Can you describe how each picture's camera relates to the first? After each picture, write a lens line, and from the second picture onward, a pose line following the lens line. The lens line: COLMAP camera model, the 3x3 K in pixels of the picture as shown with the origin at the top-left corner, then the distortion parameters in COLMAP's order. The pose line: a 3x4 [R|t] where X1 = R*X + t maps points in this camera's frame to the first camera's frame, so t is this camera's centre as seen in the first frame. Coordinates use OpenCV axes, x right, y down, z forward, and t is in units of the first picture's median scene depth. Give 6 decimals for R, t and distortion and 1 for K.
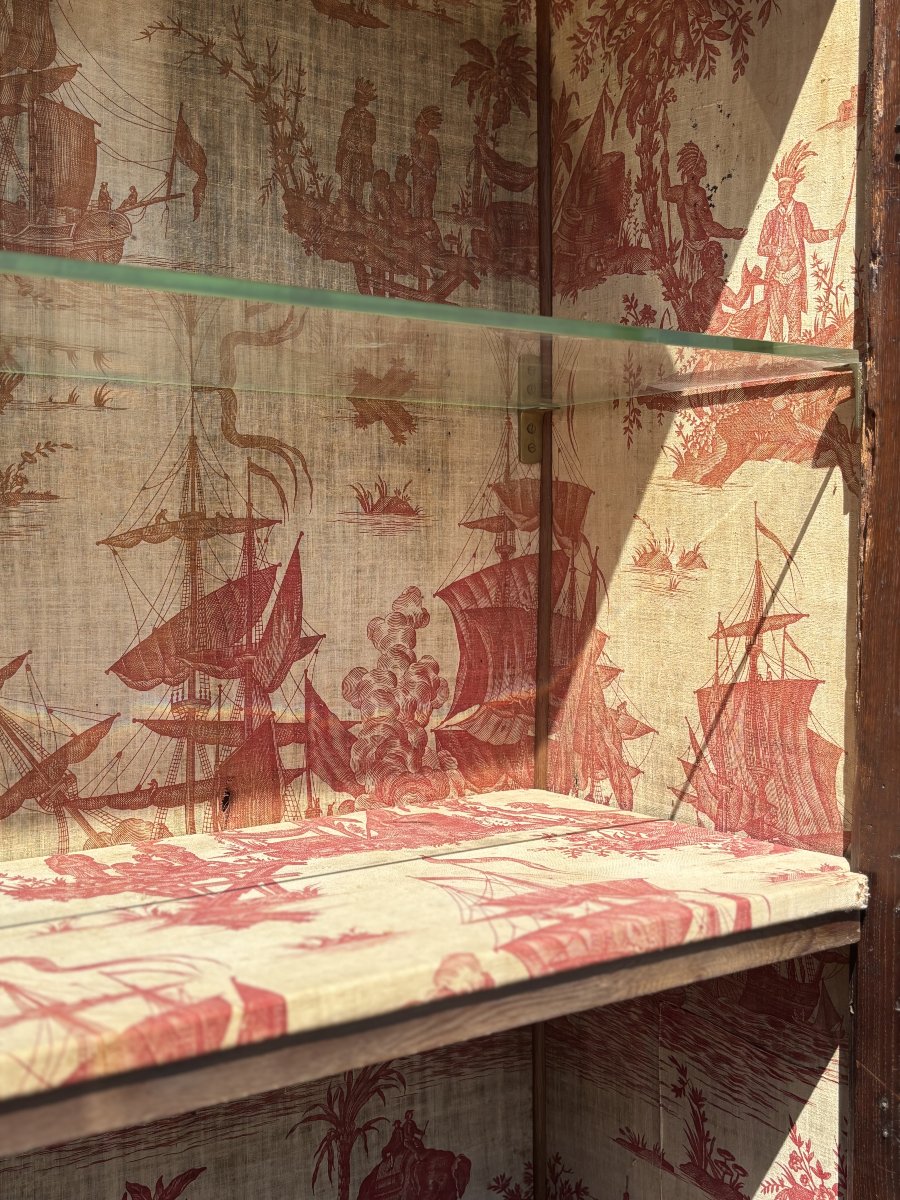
lens RADIAL K [[1497.3, 0, 480.2], [0, 1497.3, 611.2], [0, 0, 1]] dist [0.079592, 0.000000]
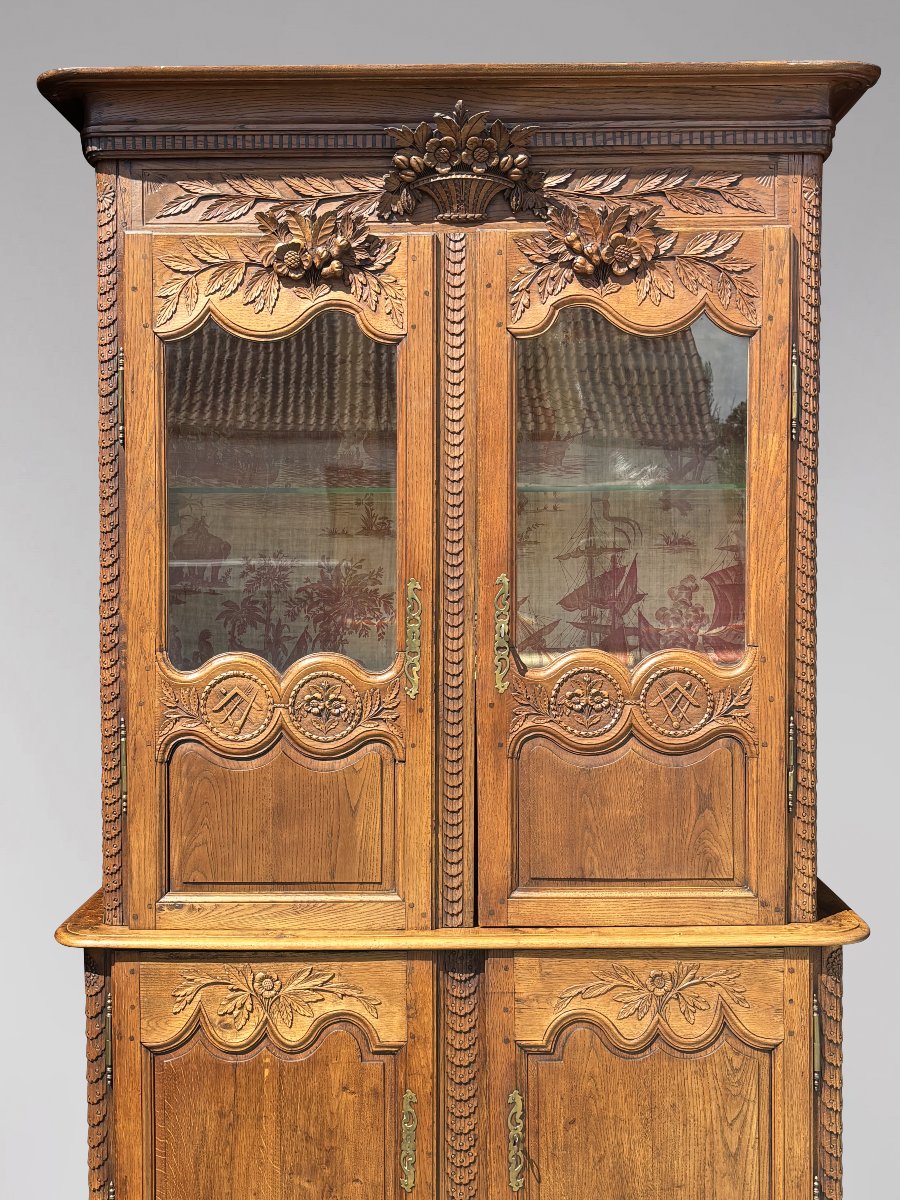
lens RADIAL K [[1497.3, 0, 456.1], [0, 1497.3, 608.0], [0, 0, 1]] dist [0.079592, 0.000000]
pose [[0.793285, 0.017510, -0.608599, 1.190061], [-0.019136, 0.999810, 0.003822, 0.036880], [0.608550, 0.008614, 0.793469, -1.212759]]
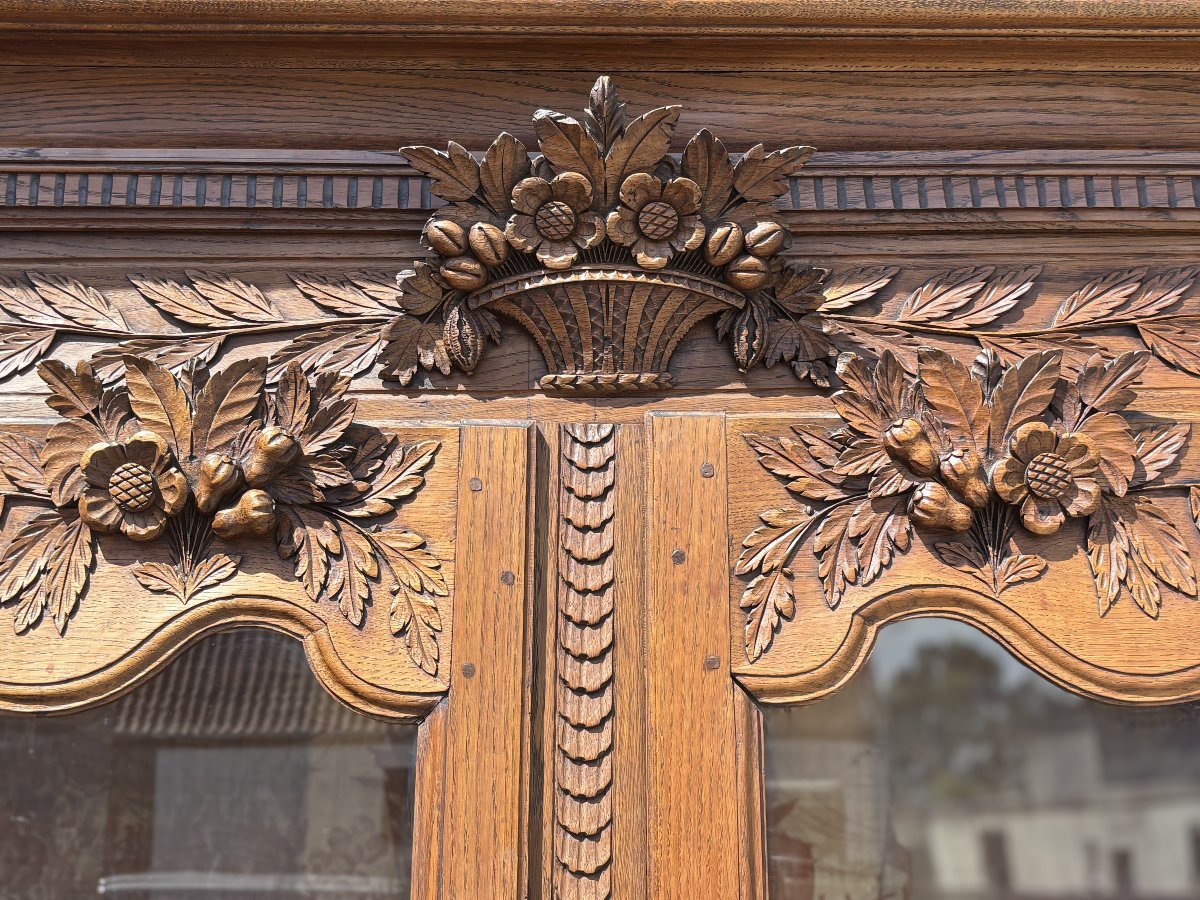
lens RADIAL K [[1497.3, 0, 612.0], [0, 1497.3, 453.3], [0, 0, 1]] dist [0.079592, 0.000000]
pose [[0.805536, -0.144990, -0.574535, 0.329306], [-0.020027, 0.962386, -0.270948, -0.260851], [0.592209, 0.229764, 0.772332, -0.106253]]
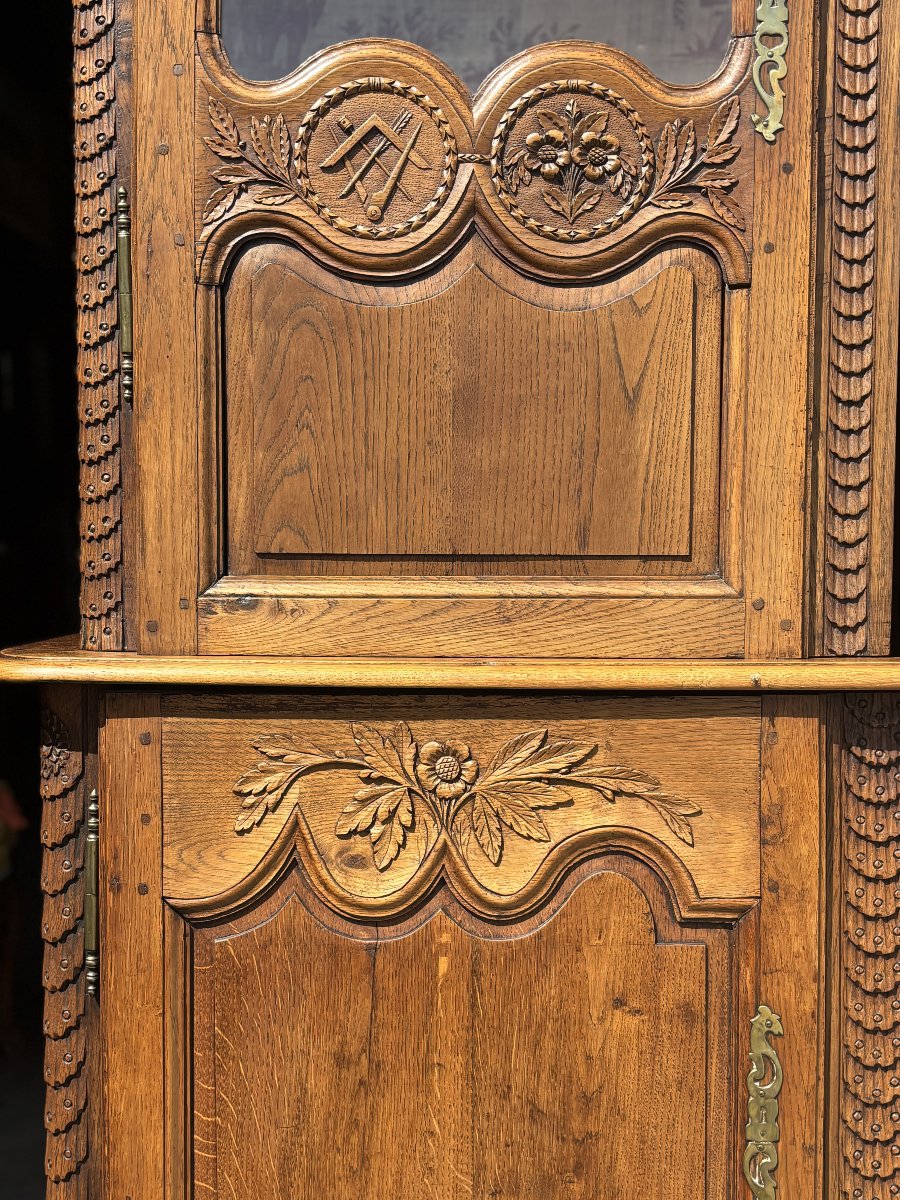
lens RADIAL K [[1497.3, 0, 461.3], [0, 1497.3, 607.8], [0, 0, 1]] dist [0.079592, 0.000000]
pose [[0.797380, 0.023699, -0.603012, 0.251763], [-0.023799, 0.999686, 0.007818, 0.480586], [0.603008, 0.008117, 0.797694, -0.418976]]
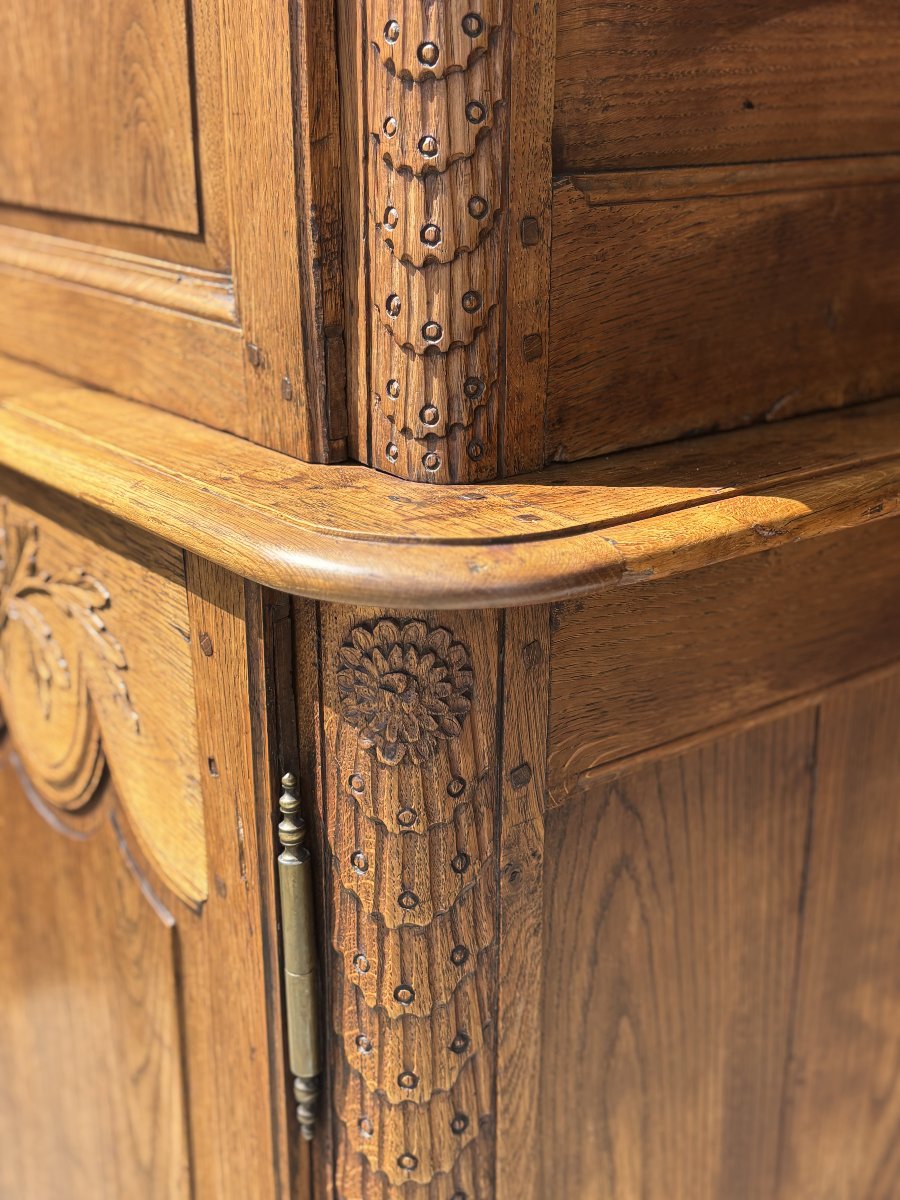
lens RADIAL K [[1497.3, 0, 471.4], [0, 1497.3, 599.3], [0, 0, 1]] dist [0.079592, 0.000000]
pose [[0.036801, 0.337599, -0.940570, 0.728556], [-0.043998, 0.940843, 0.335975, 0.370535], [0.998354, 0.029019, 0.049478, 0.859525]]
